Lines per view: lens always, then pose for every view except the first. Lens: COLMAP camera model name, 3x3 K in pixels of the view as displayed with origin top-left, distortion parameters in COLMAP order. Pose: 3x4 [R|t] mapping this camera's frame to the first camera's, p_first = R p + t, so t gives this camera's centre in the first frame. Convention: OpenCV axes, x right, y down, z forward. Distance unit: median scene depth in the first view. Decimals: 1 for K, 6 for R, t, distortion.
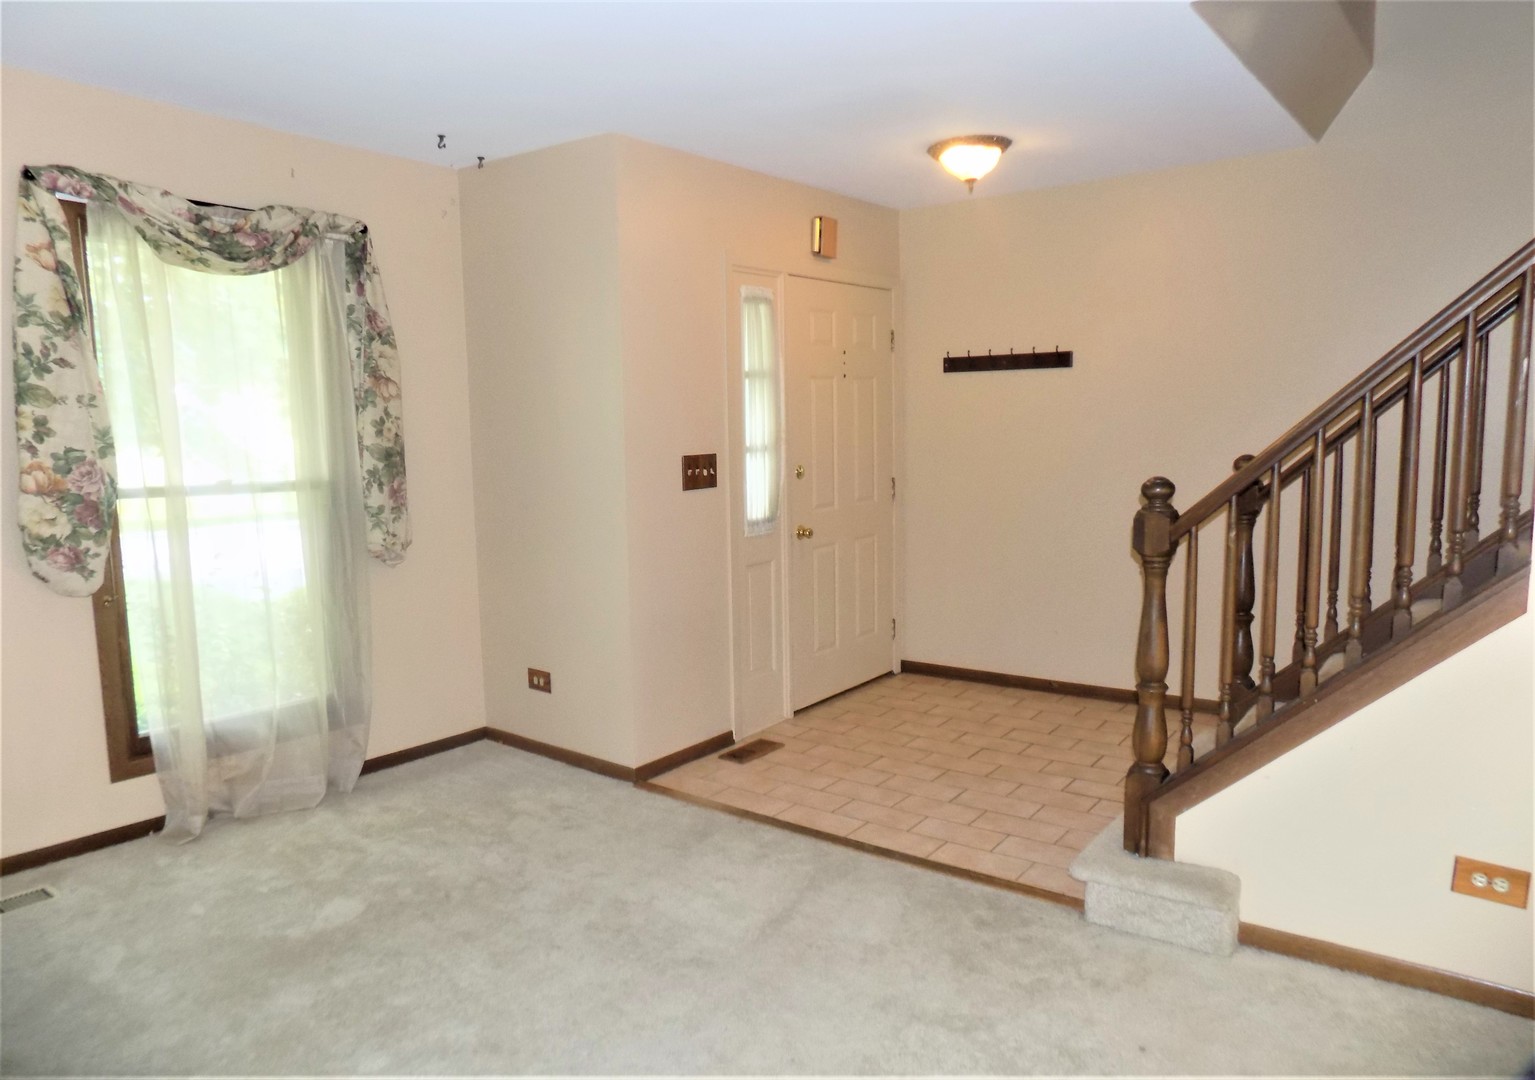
lens RADIAL K [[1049.5, 0, 835.3], [0, 1049.5, 545.7], [0, 0, 1]] dist [-0.081655, 0.045407]
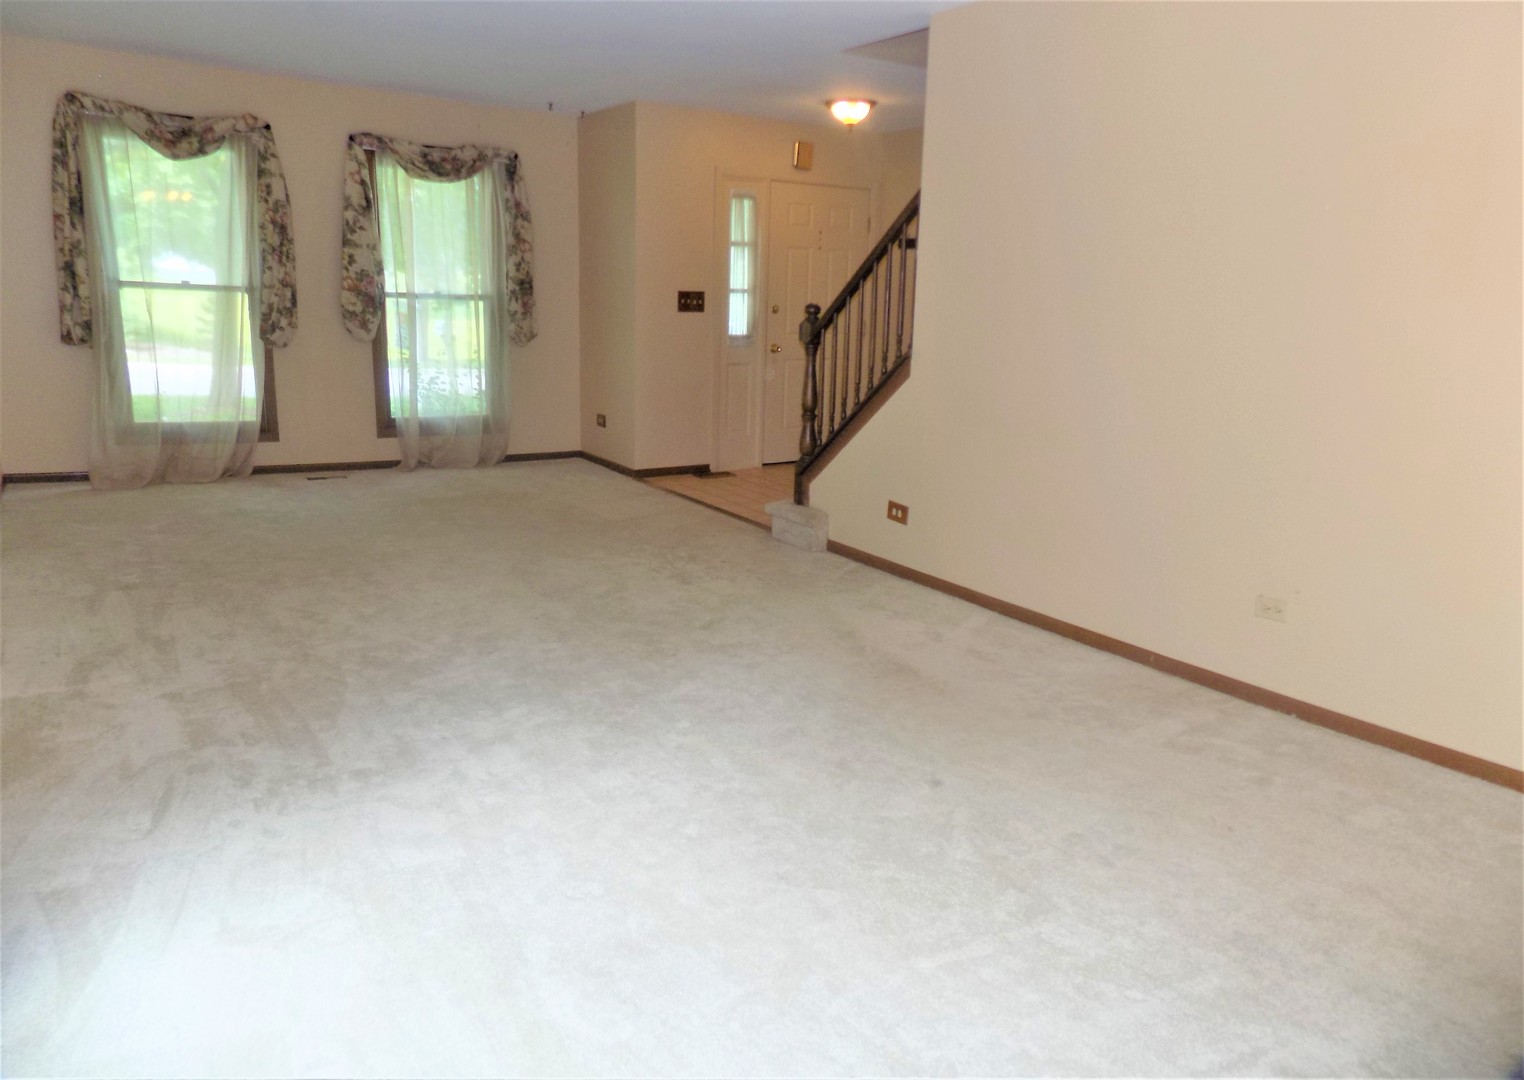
lens RADIAL K [[1042.0, 0, 769.3], [0, 1042.0, 534.6], [0, 0, 1]] dist [-0.081655, 0.045407]
pose [[0.931843, 0.124176, -0.340954, 0.696043], [-0.086211, 0.988481, 0.124388, 0.093172], [0.352473, -0.086516, 0.931814, -0.617527]]
